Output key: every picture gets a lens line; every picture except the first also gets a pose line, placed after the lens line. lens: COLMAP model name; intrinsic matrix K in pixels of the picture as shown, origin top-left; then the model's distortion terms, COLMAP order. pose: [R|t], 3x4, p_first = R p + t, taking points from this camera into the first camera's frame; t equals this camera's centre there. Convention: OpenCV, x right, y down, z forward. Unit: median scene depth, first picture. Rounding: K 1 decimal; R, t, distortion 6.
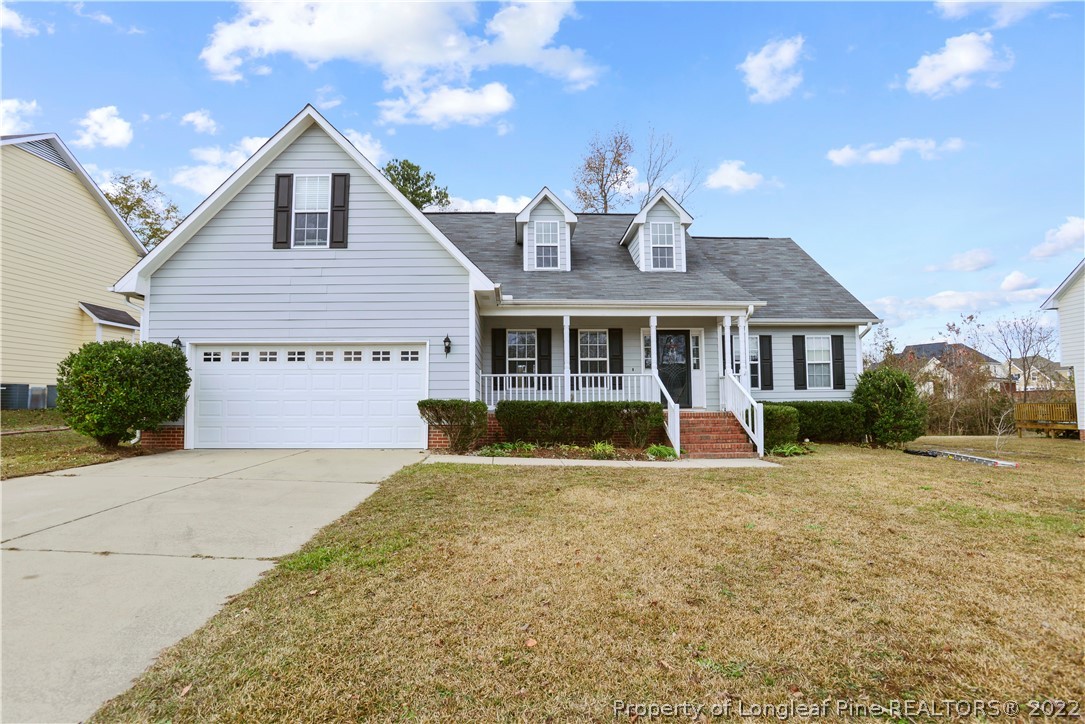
lens RADIAL K [[541.6, 0, 527.9], [0, 541.6, 363.3], [0, 0, 1]] dist [-0.080866, 0.033240]
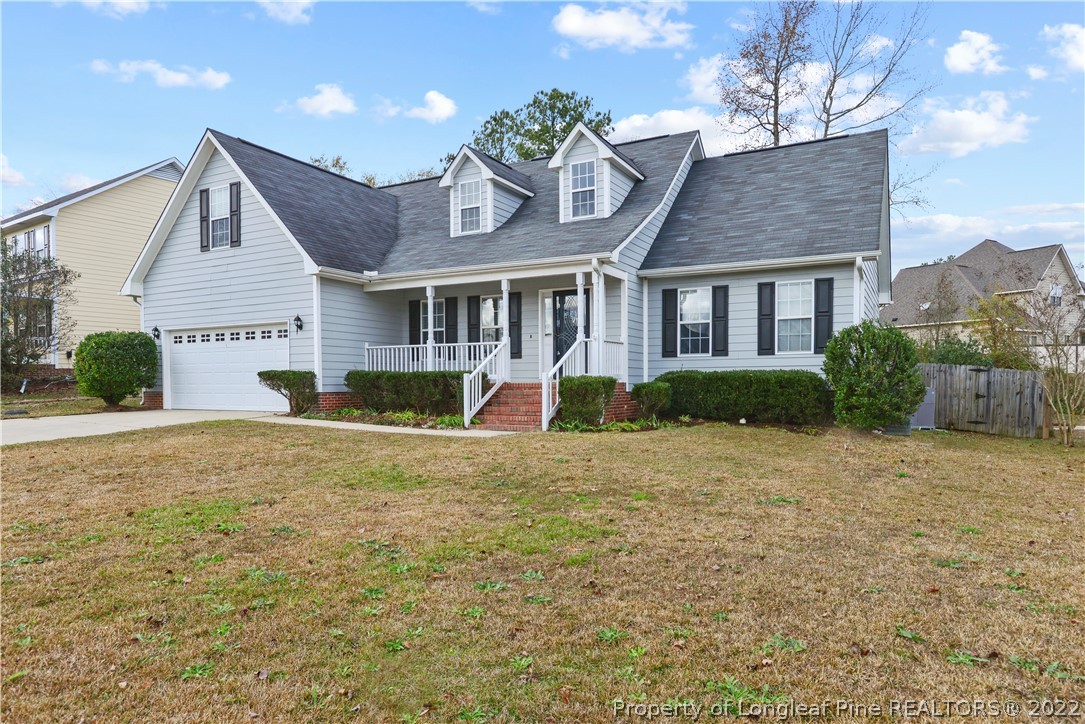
lens RADIAL K [[671.4, 0, 541.4], [0, 671.4, 400.6], [0, 0, 1]] dist [-0.024414, 0.001323]
pose [[0.856371, 0.020273, -0.515963, 0.943724], [0.041195, 0.993362, 0.107404, -0.002070], [0.514715, -0.113232, 0.849851, 0.027513]]
